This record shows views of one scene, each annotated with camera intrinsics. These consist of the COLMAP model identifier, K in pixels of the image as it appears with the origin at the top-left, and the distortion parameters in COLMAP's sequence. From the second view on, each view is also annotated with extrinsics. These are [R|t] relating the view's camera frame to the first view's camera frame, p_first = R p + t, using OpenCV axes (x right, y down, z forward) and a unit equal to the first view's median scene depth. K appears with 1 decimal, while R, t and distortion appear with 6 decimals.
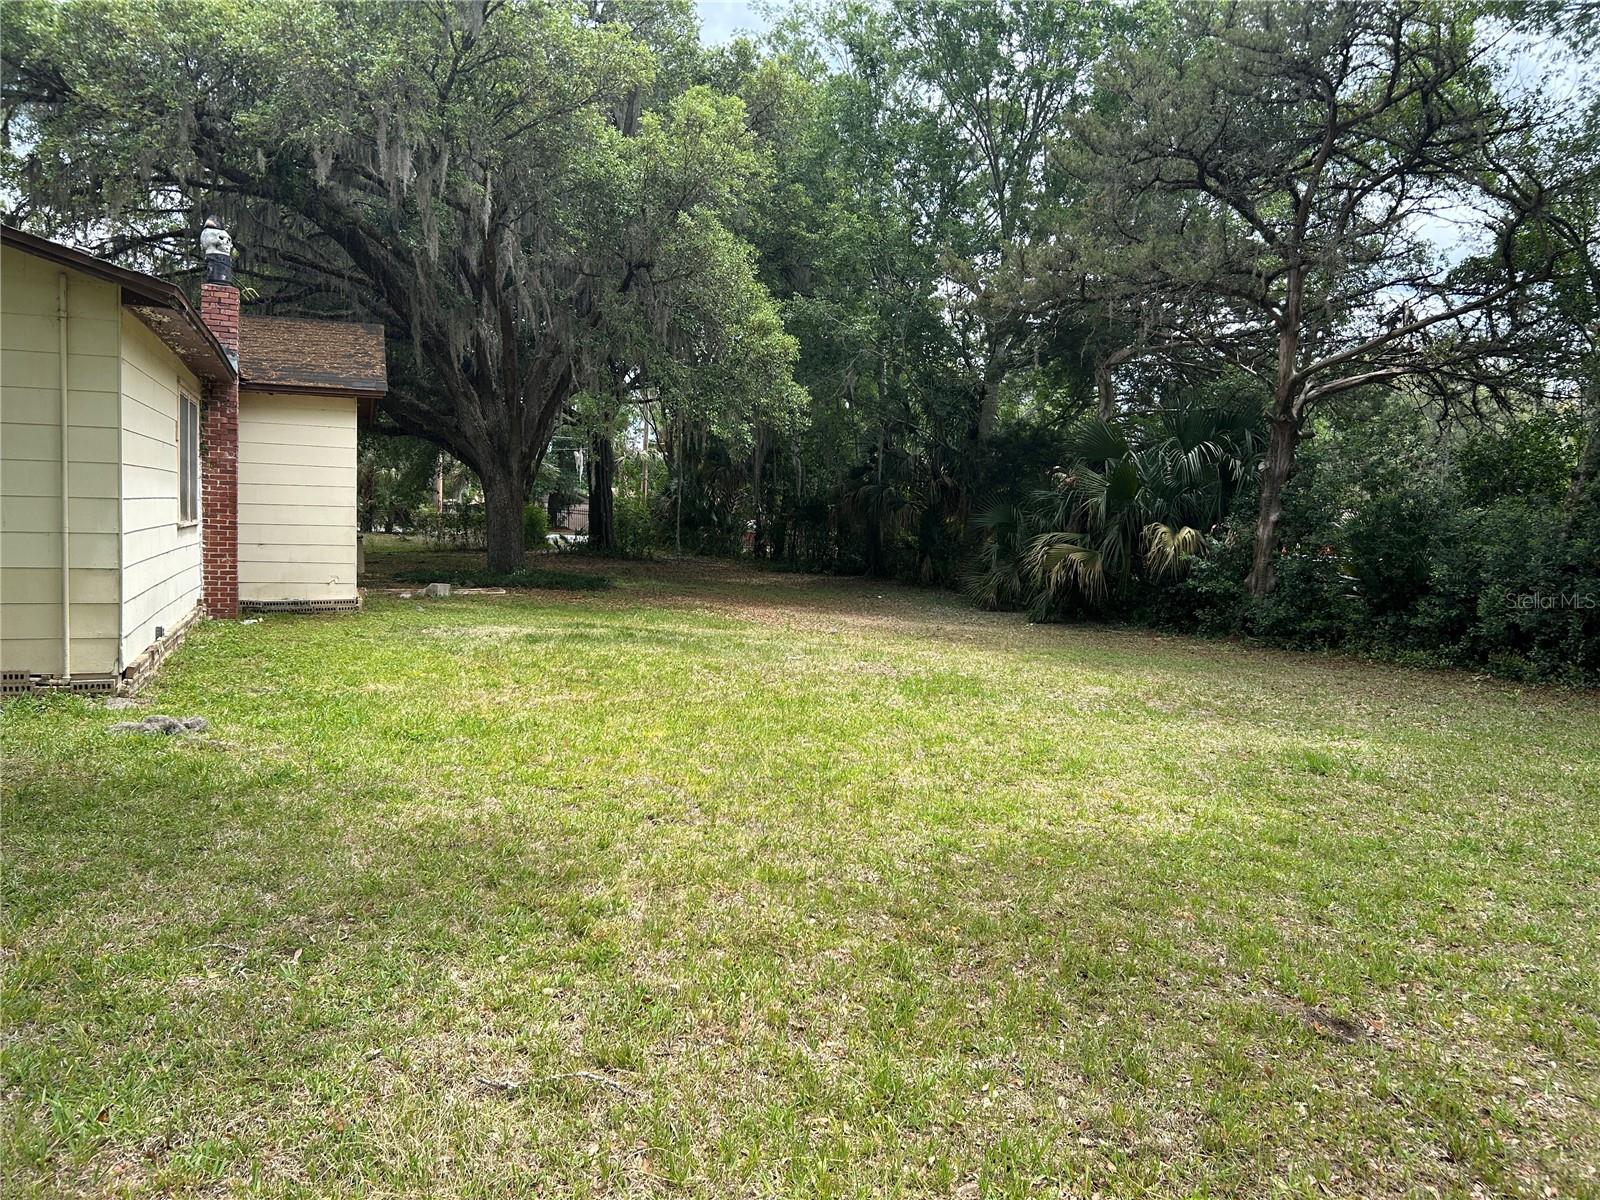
lens RADIAL K [[1184.0, 0, 800.5], [0, 1184.0, 602.5], [0, 0, 1]] dist [0.080819, -0.104112]
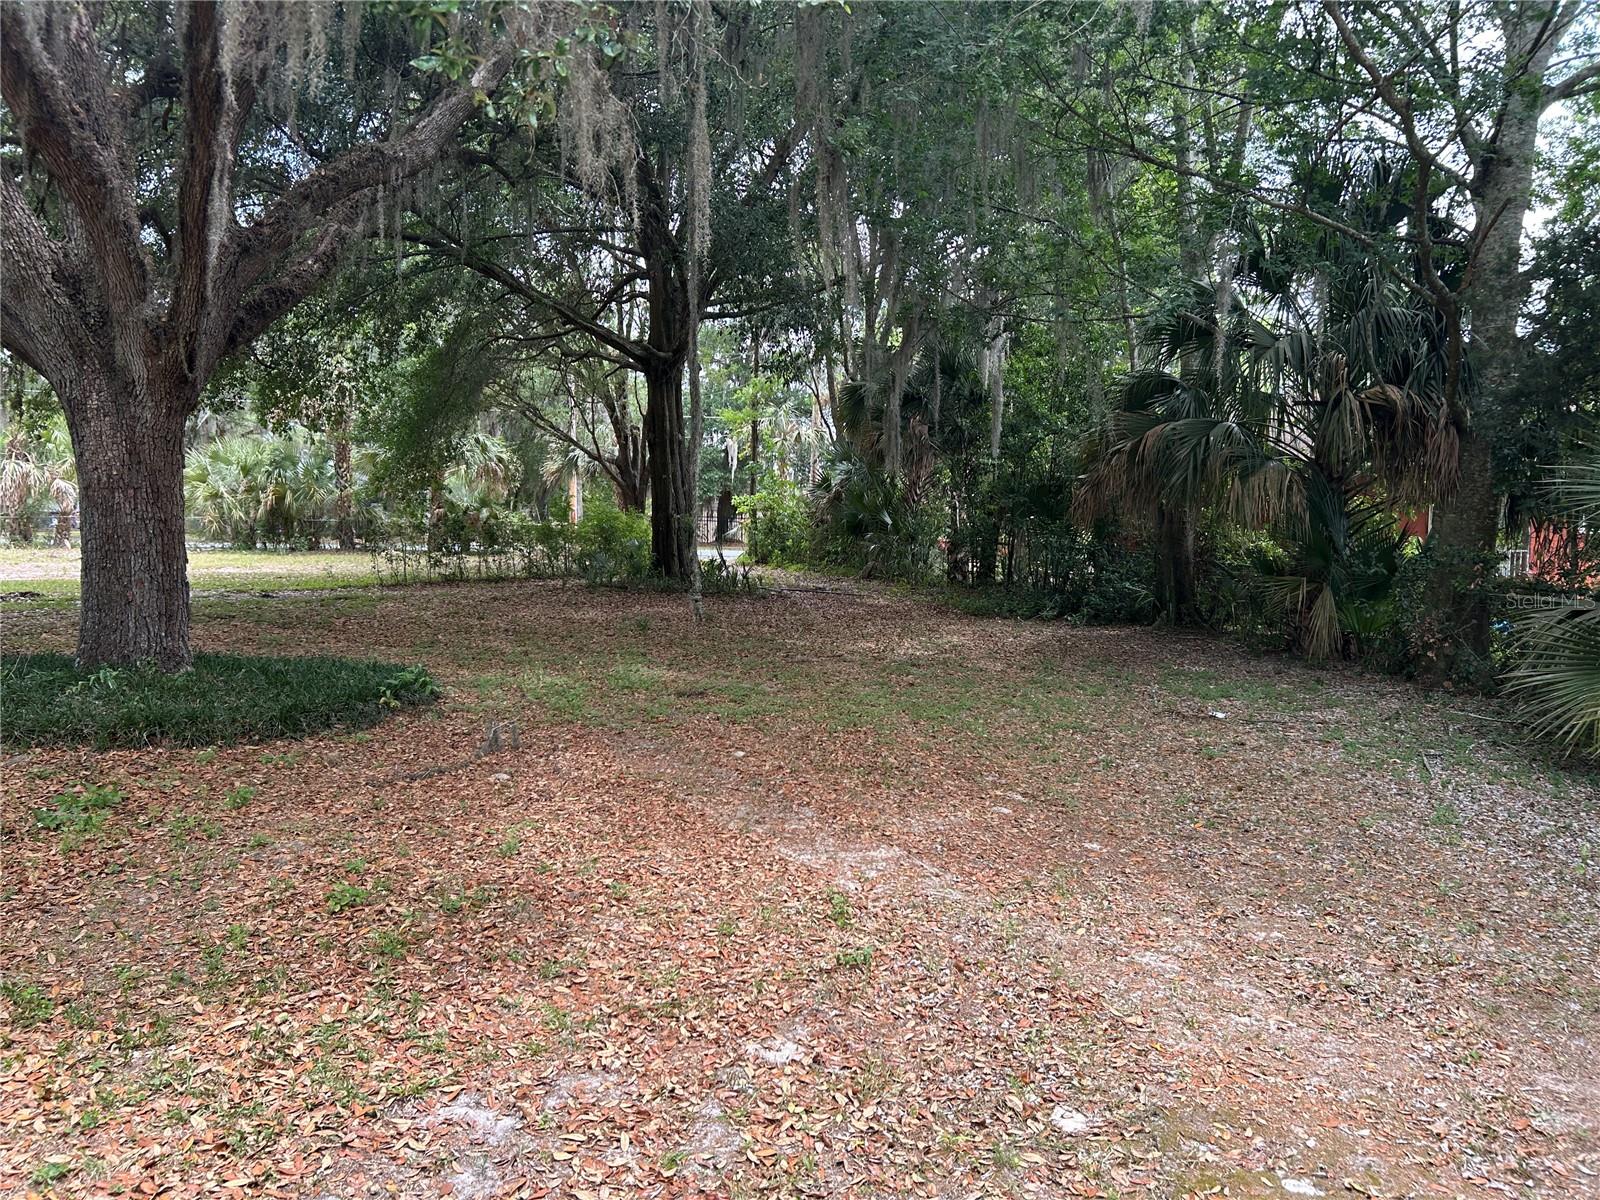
lens RADIAL K [[1196.2, 0, 779.8], [0, 1196.2, 596.0], [0, 0, 1]] dist [0.055744, -0.040820]
pose [[0.974885, -0.012612, -0.222352, 0.034261], [0.009348, 0.999833, -0.015725, -0.063032], [0.222514, 0.013252, 0.974840, 1.101288]]
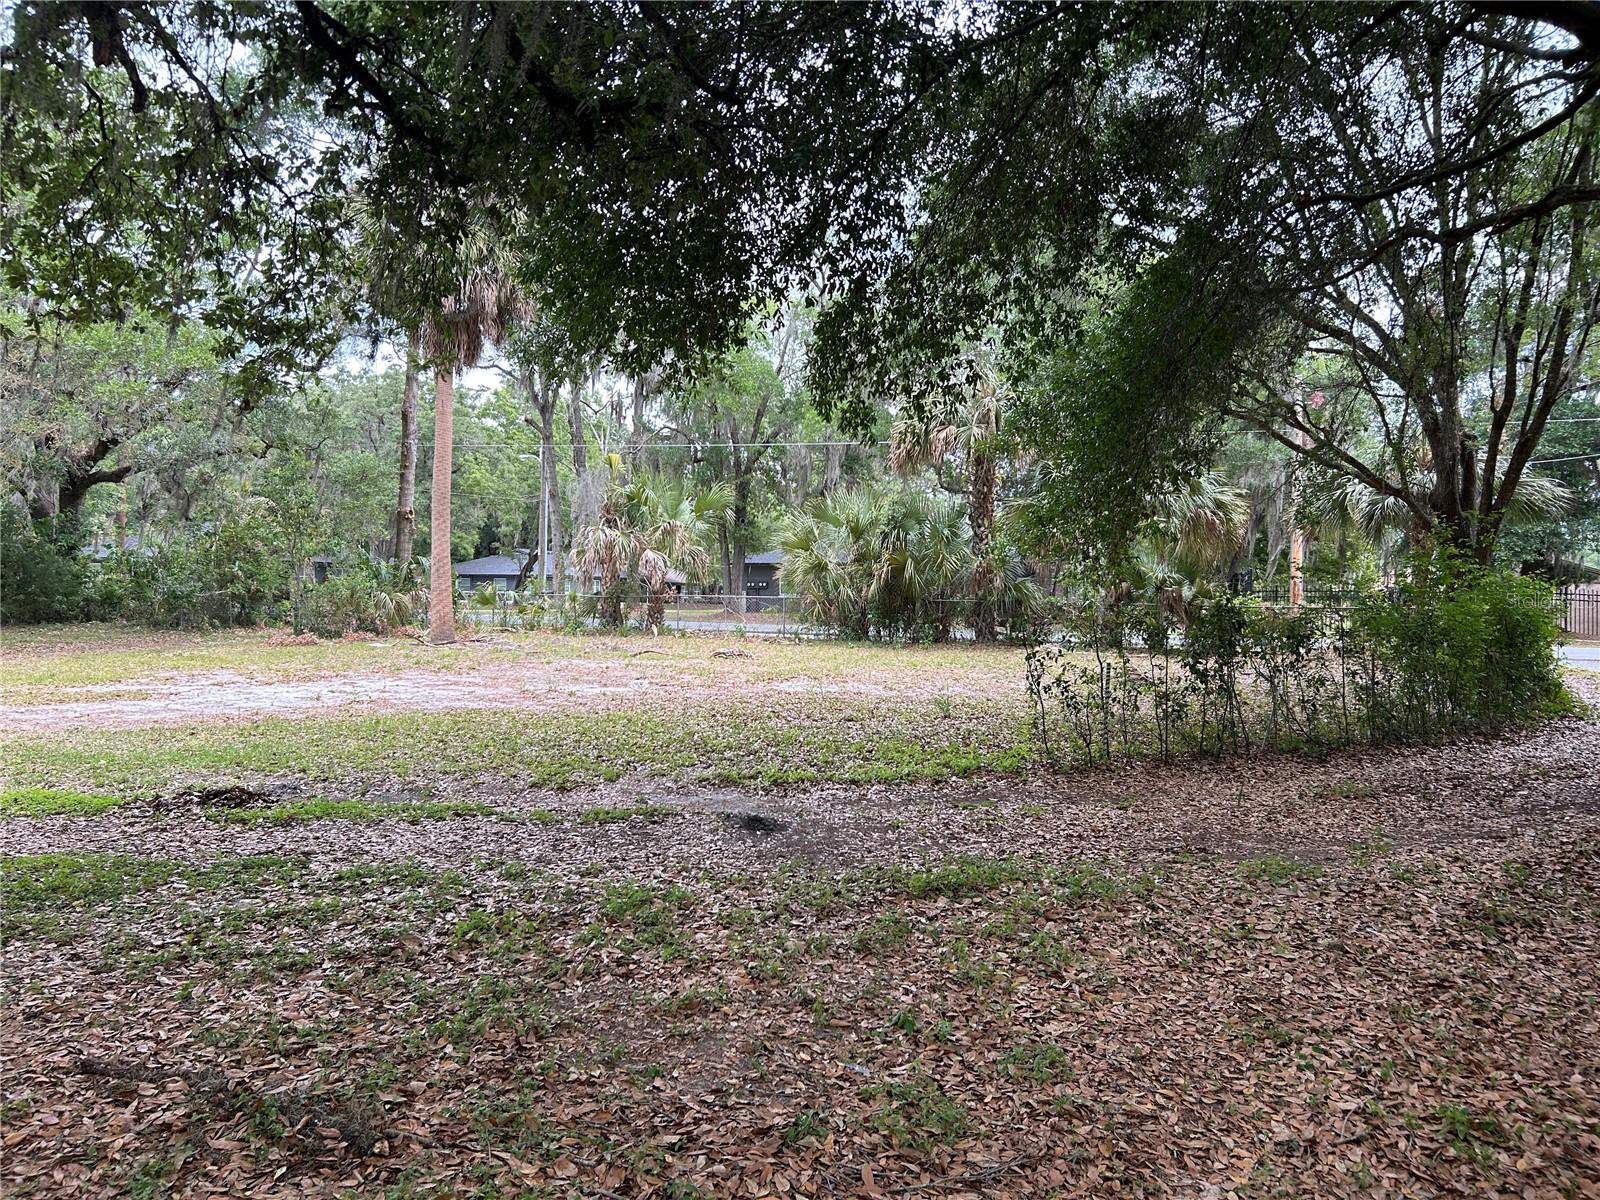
lens RADIAL K [[1208.7, 0, 800.2], [0, 1208.7, 612.4], [0, 0, 1]] dist [0.058332, -0.046188]
pose [[0.749459, -0.016469, -0.661846, -0.444668], [-0.030826, 0.997738, -0.059734, -0.138947], [0.661333, 0.065171, 0.747256, 1.862356]]
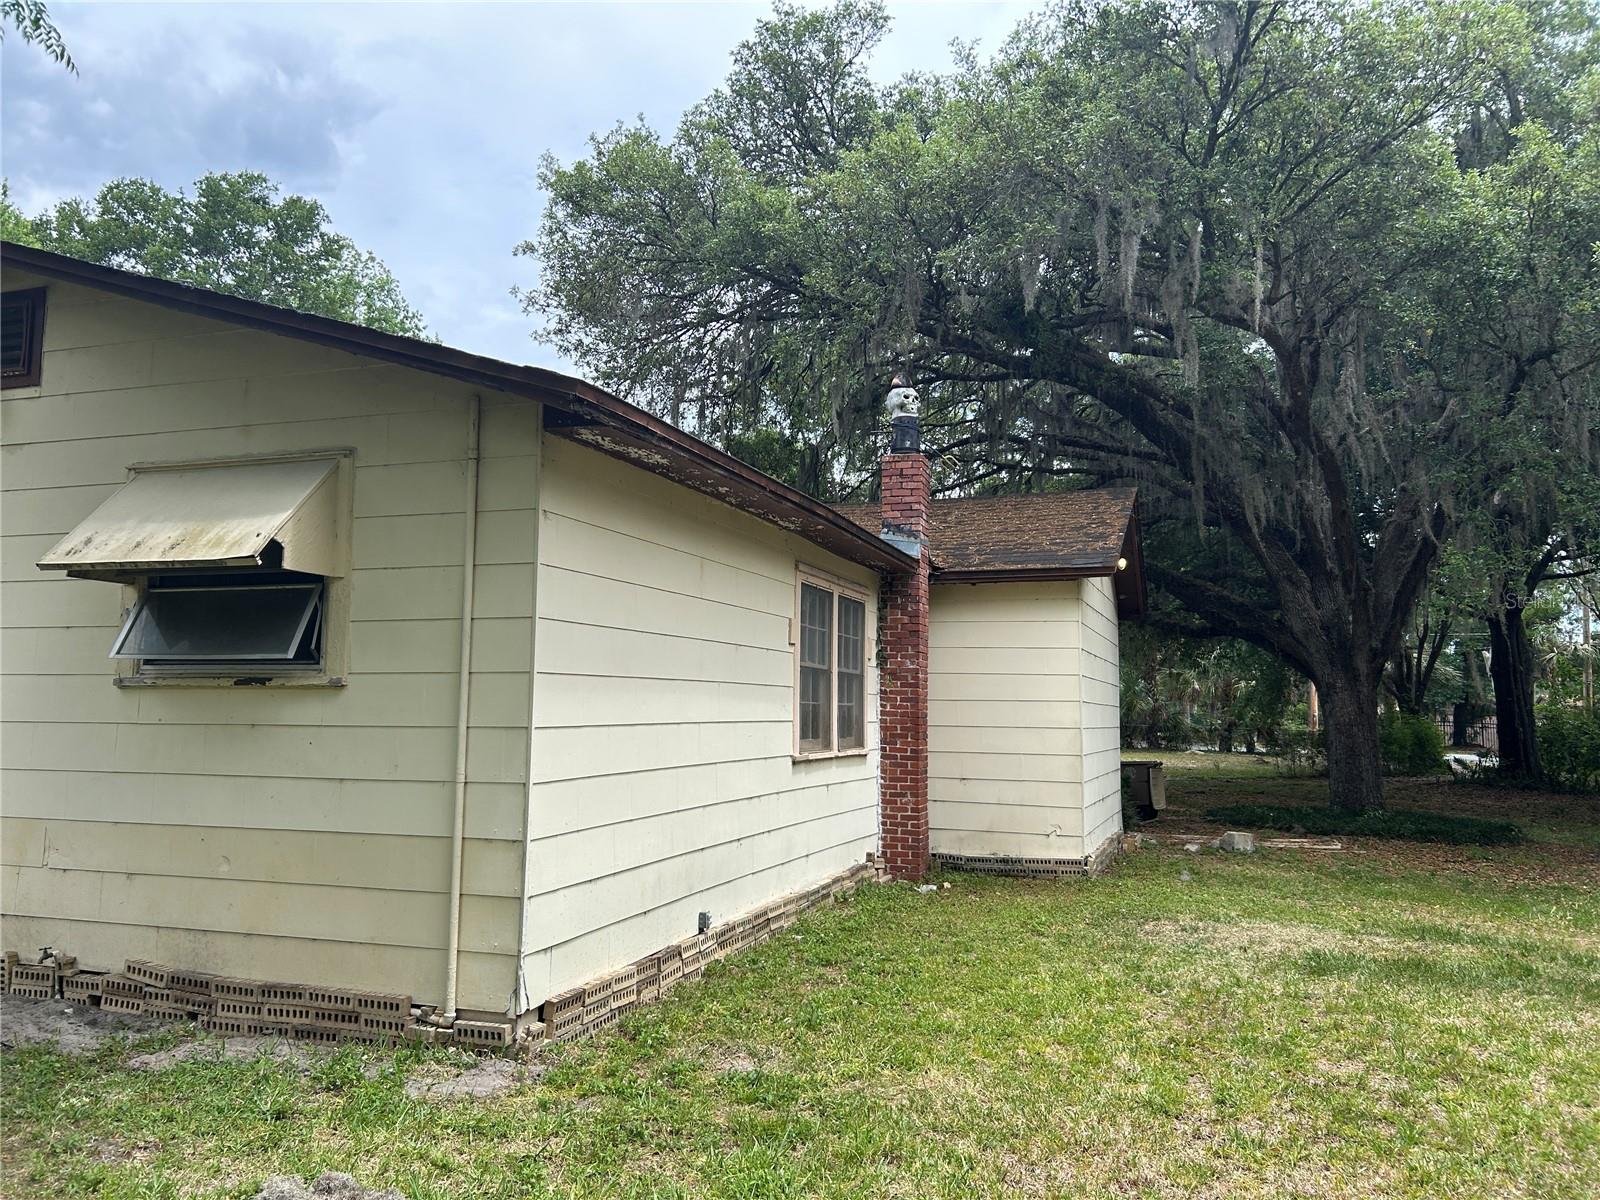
lens RADIAL K [[1184.0, 0, 800.5], [0, 1184.0, 602.5], [0, 0, 1]] dist [0.080819, -0.104112]
pose [[0.755089, -0.082322, -0.650433, -0.025047], [-0.035724, 0.985446, -0.166195, -0.028429], [0.654648, 0.148728, 0.741158, 0.337294]]
